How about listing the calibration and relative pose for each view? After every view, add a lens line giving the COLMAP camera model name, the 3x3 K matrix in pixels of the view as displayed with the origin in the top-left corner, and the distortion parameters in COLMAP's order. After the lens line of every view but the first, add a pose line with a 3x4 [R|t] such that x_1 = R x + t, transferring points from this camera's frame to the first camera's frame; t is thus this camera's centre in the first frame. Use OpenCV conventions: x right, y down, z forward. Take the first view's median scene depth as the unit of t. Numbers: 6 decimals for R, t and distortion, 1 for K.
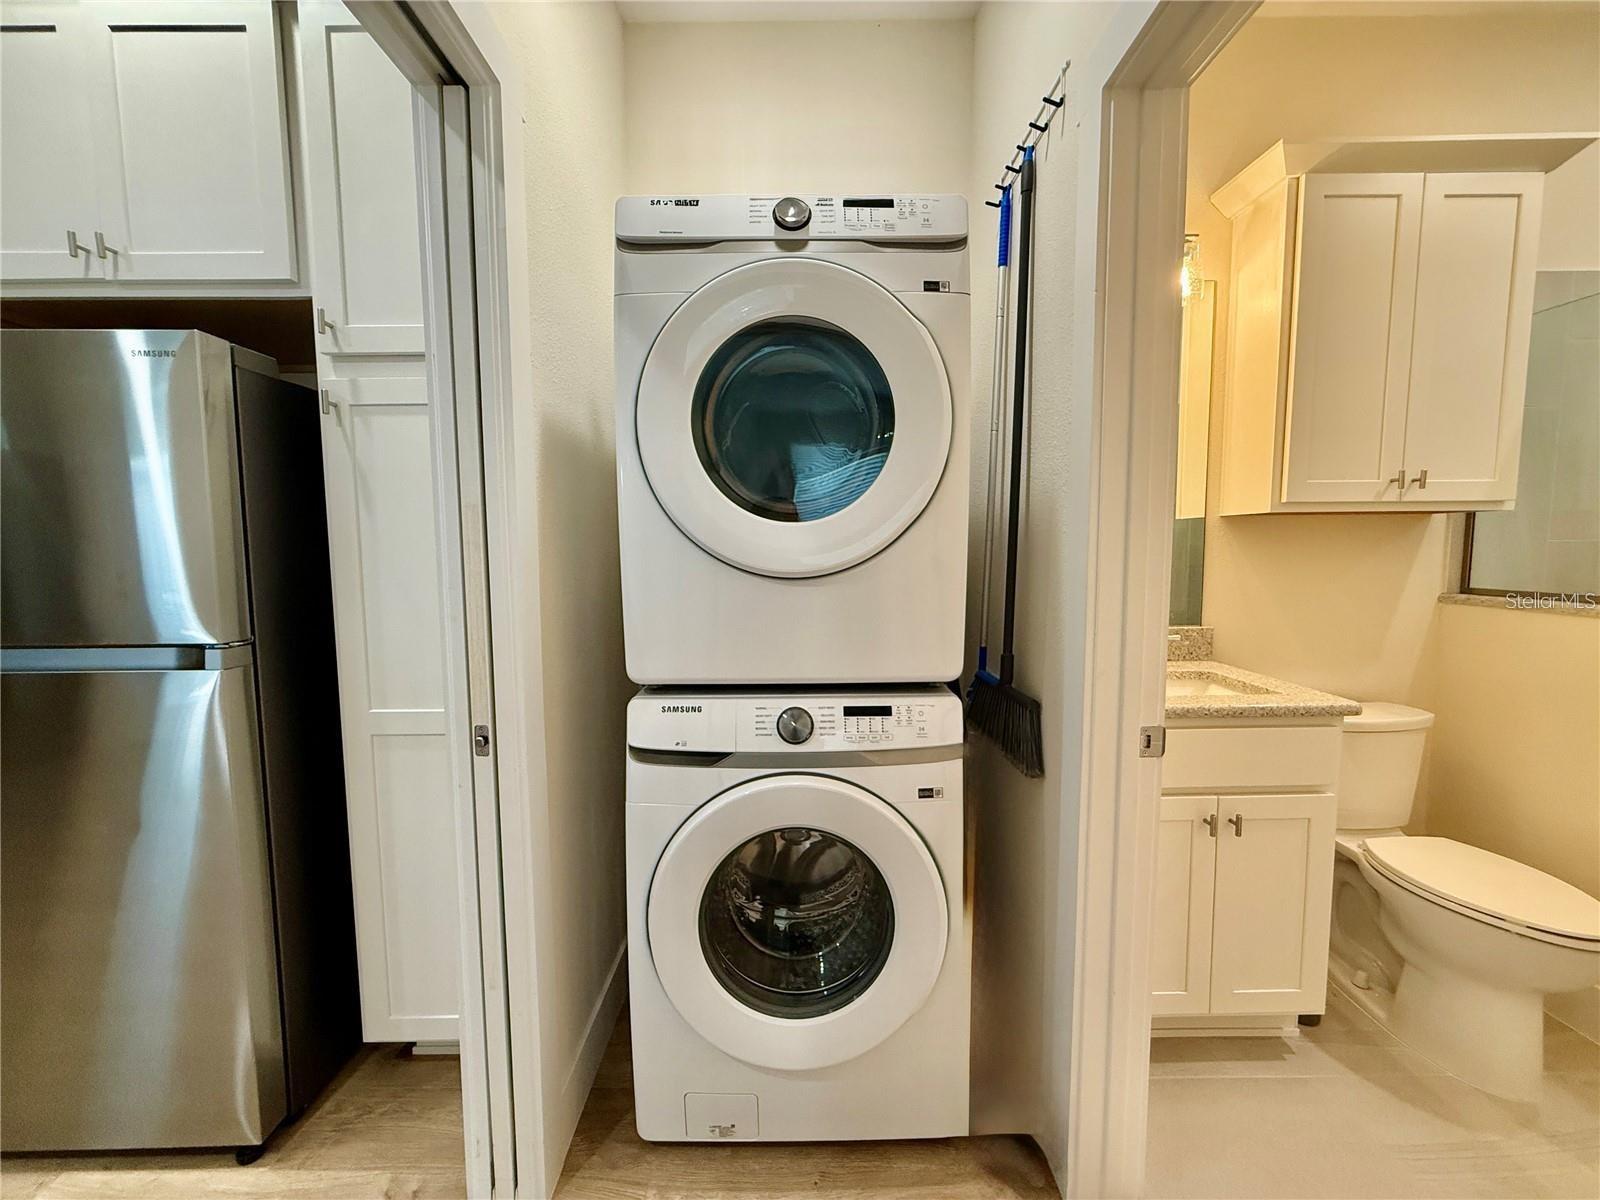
lens RADIAL K [[649.3, 0, 794.4], [0, 649.3, 591.7], [0, 0, 1]] dist [-0.004061, 0.001470]
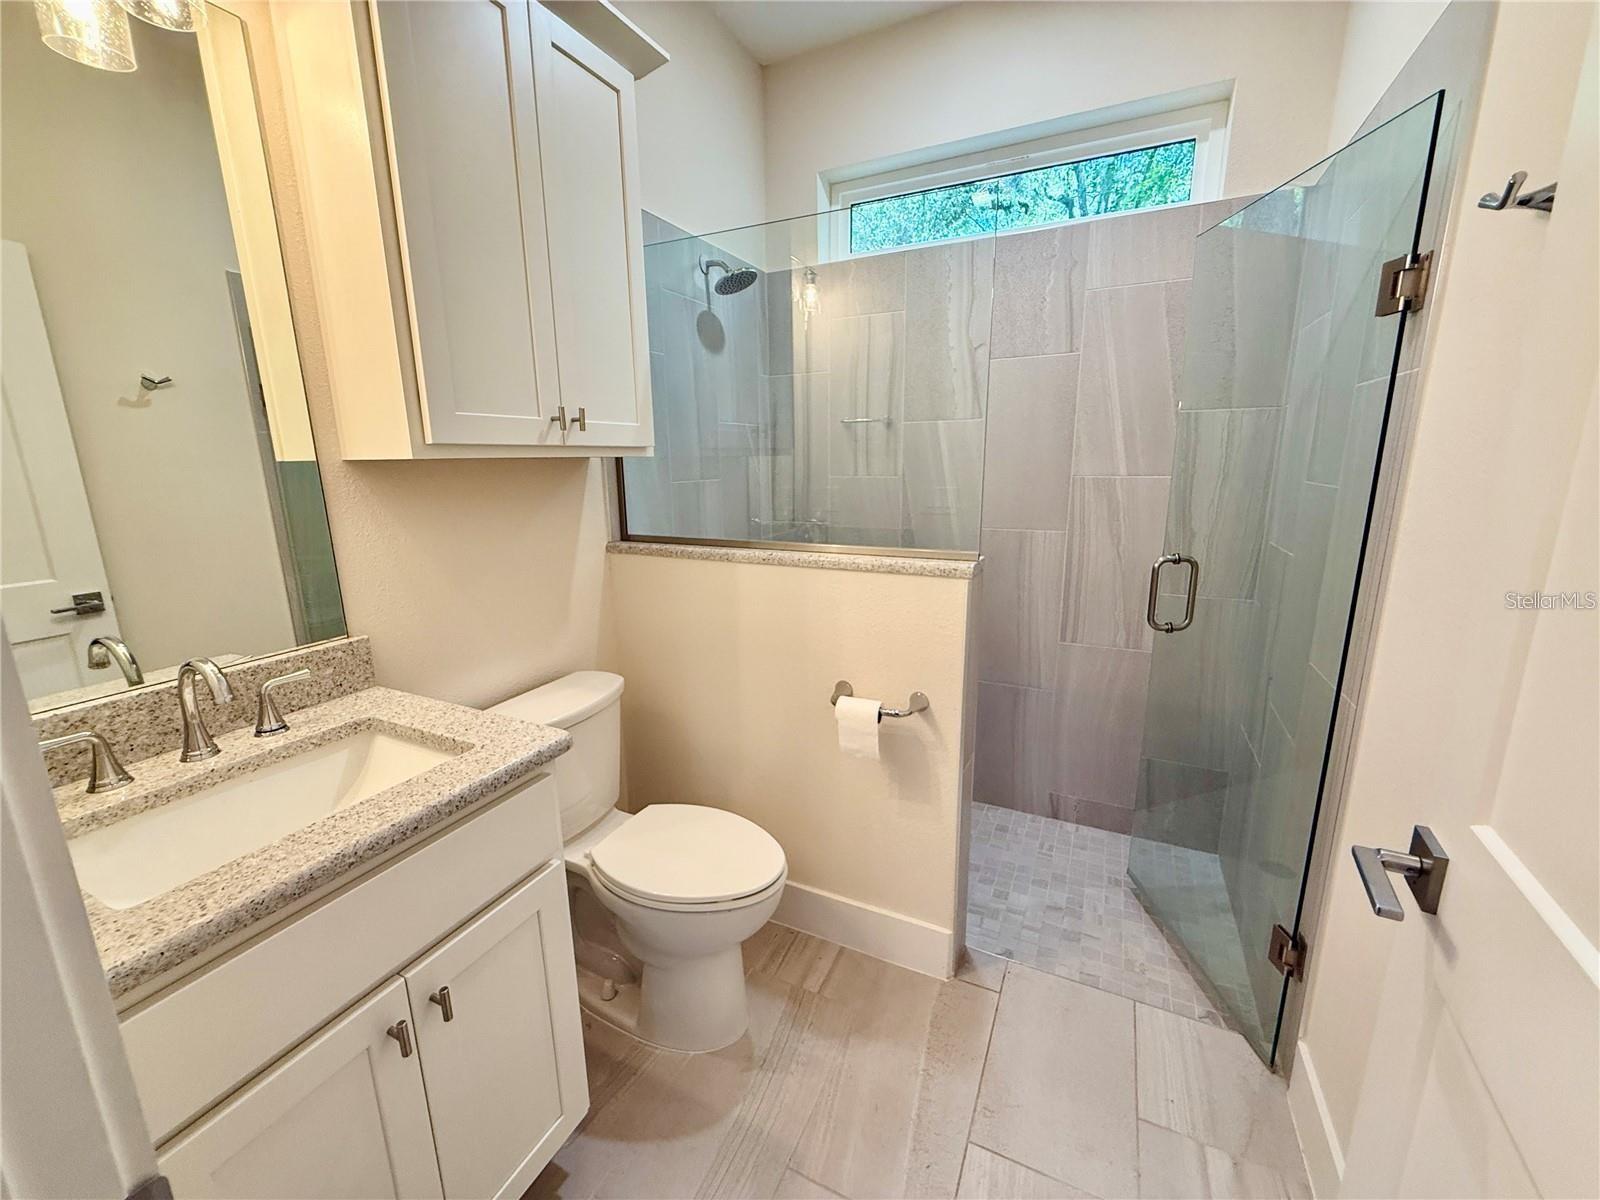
lens RADIAL K [[649.3, 0, 805.5], [0, 649.3, 607.0], [0, 0, 1]] dist [-0.004061, 0.001470]
pose [[0.437227, -0.198262, 0.877226, 0.298691], [0.076162, 0.980057, 0.183542, -0.064746], [-0.896121, -0.013438, 0.443607, 0.348451]]
